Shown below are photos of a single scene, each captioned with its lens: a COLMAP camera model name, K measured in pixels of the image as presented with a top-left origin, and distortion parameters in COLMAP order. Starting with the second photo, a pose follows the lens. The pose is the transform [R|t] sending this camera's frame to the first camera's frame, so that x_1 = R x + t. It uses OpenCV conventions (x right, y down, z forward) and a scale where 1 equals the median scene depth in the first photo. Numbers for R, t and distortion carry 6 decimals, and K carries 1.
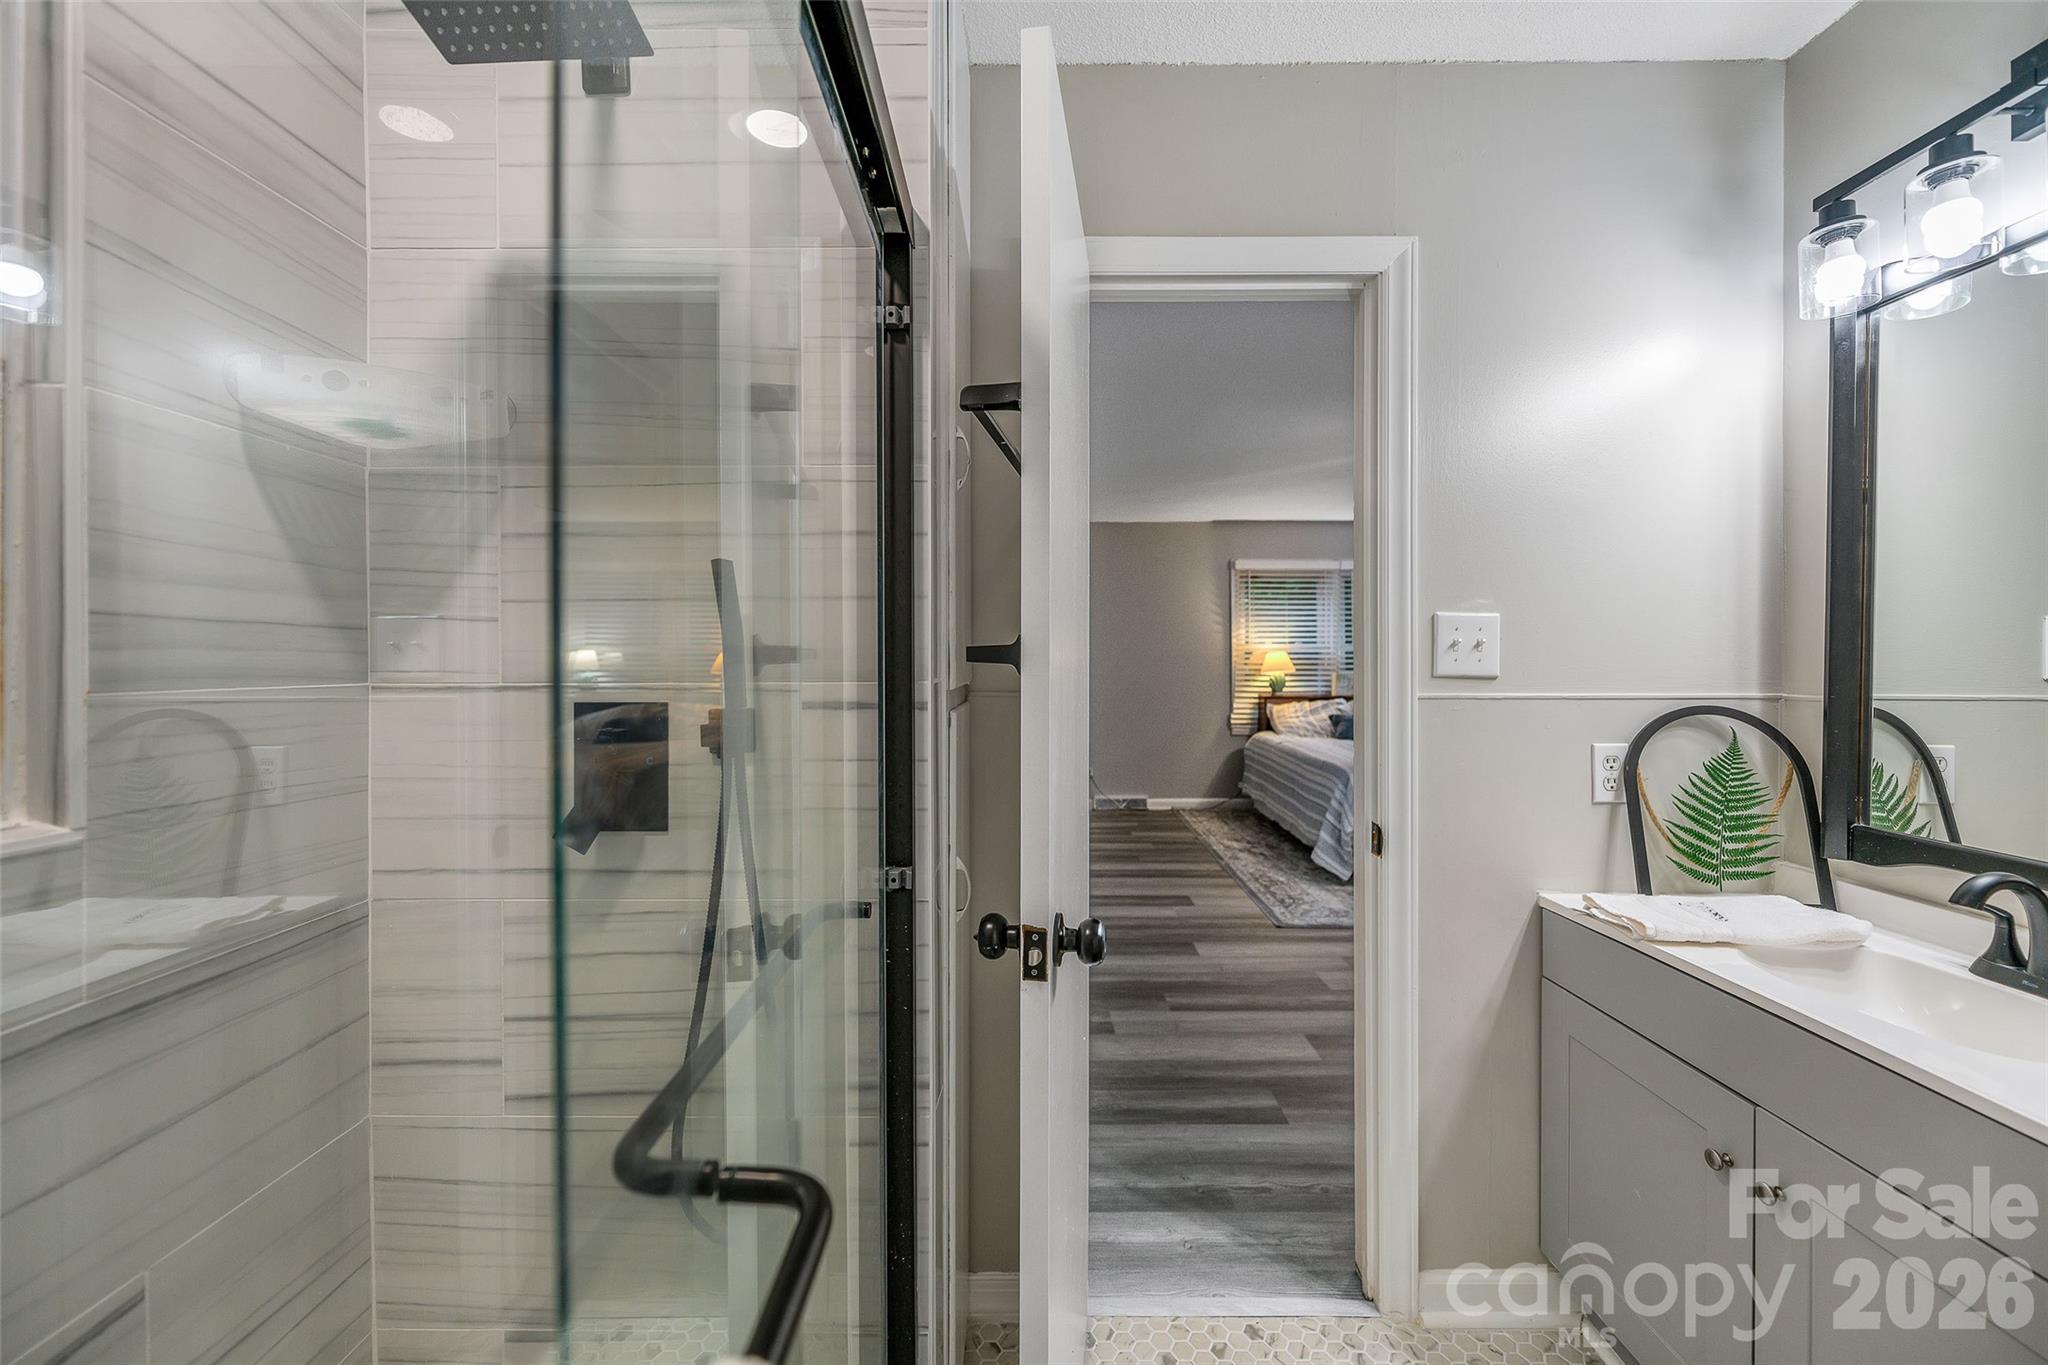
lens RADIAL K [[807.0, 0, 1029.0], [0, 807.0, 671.8], [0, 0, 1]] dist [-0.000029, 0.000130]
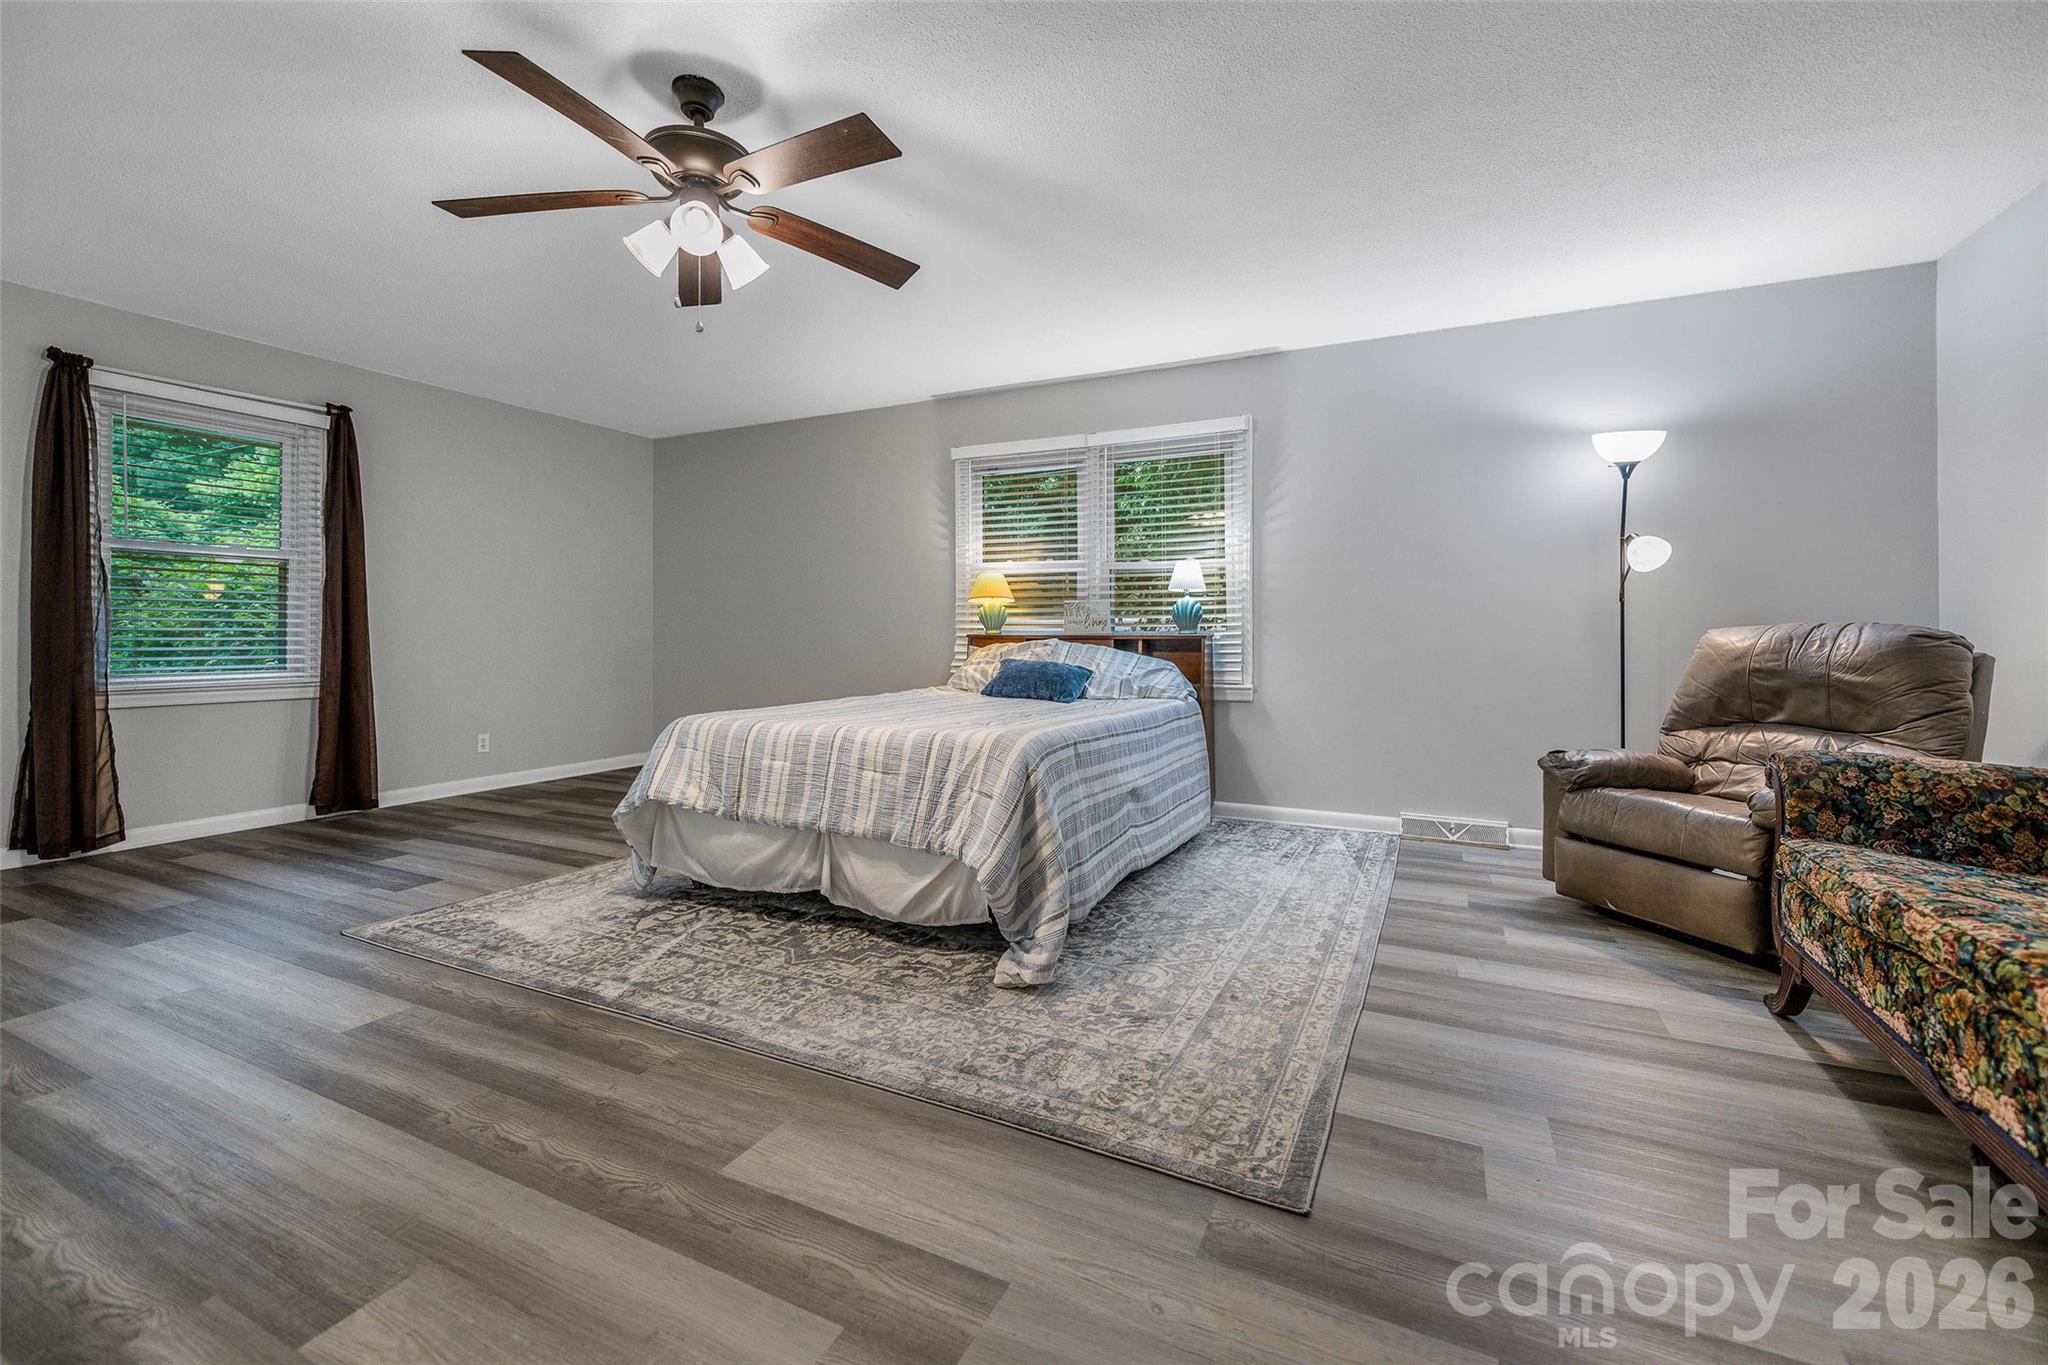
lens RADIAL K [[853.2, 0, 1023.9], [0, 853.2, 637.1], [0, 0, 1]] dist [0.001172, -0.000758]
pose [[0.902414, 0.009831, -0.430757, 0.653331], [-0.015172, 0.999845, -0.008966, 0.037066], [0.430602, 0.014626, 0.902423, 0.341347]]
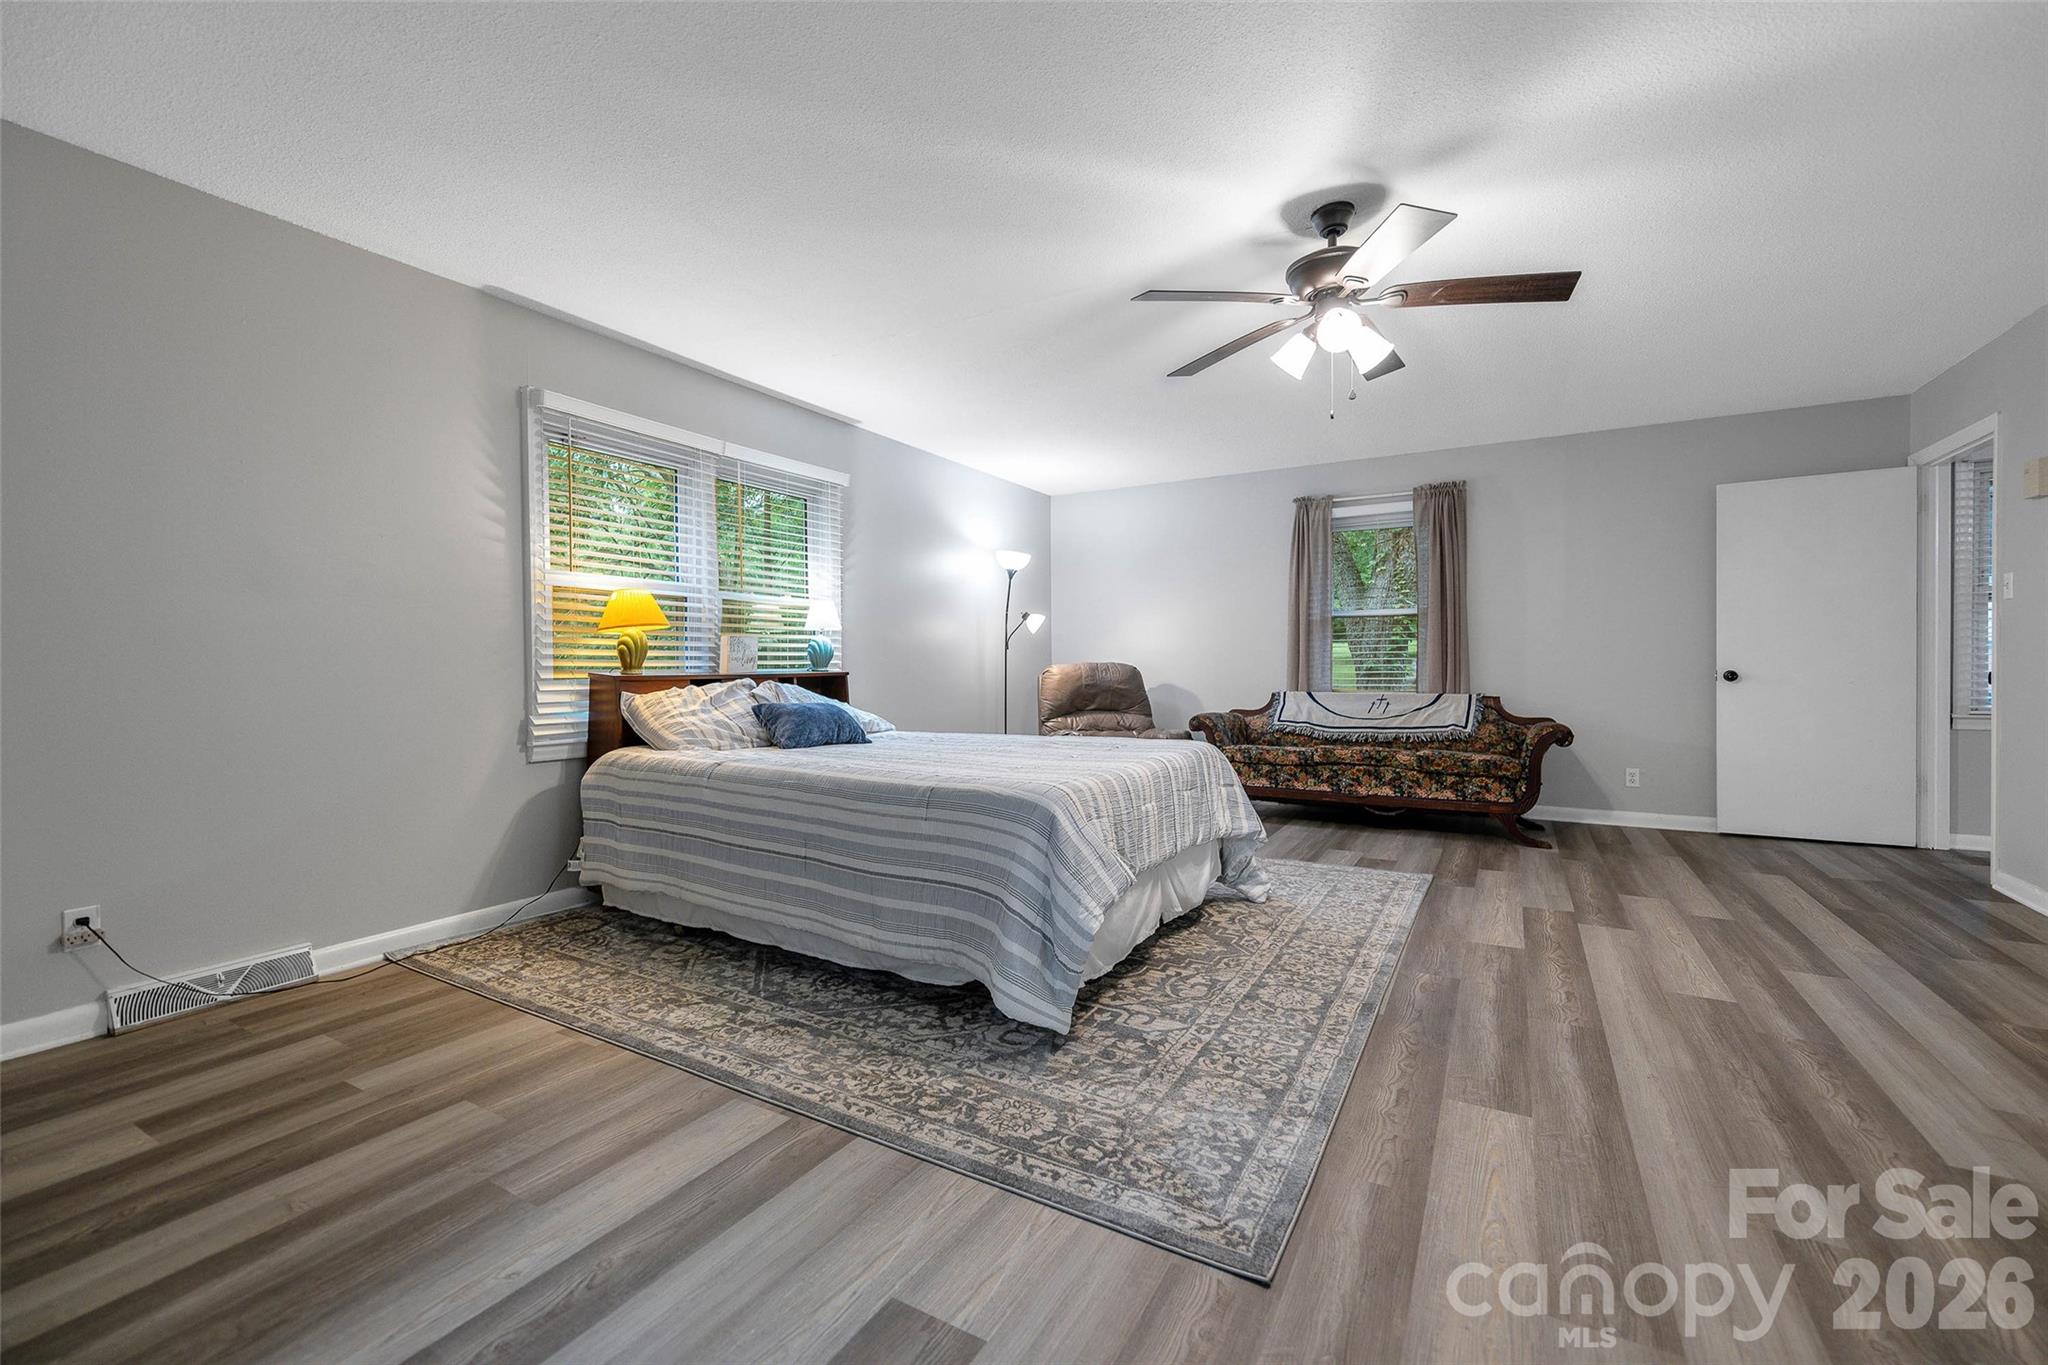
lens RADIAL K [[824.0, 0, 1024.0], [0, 824.0, 682.5], [0, 0, 1]] dist [0.001082, 0.000101]
pose [[0.503284, -0.014990, 0.863991, -0.020325], [0.015314, 0.999847, 0.008426, 0.032819], [-0.863985, 0.008991, 0.503437, 0.522673]]
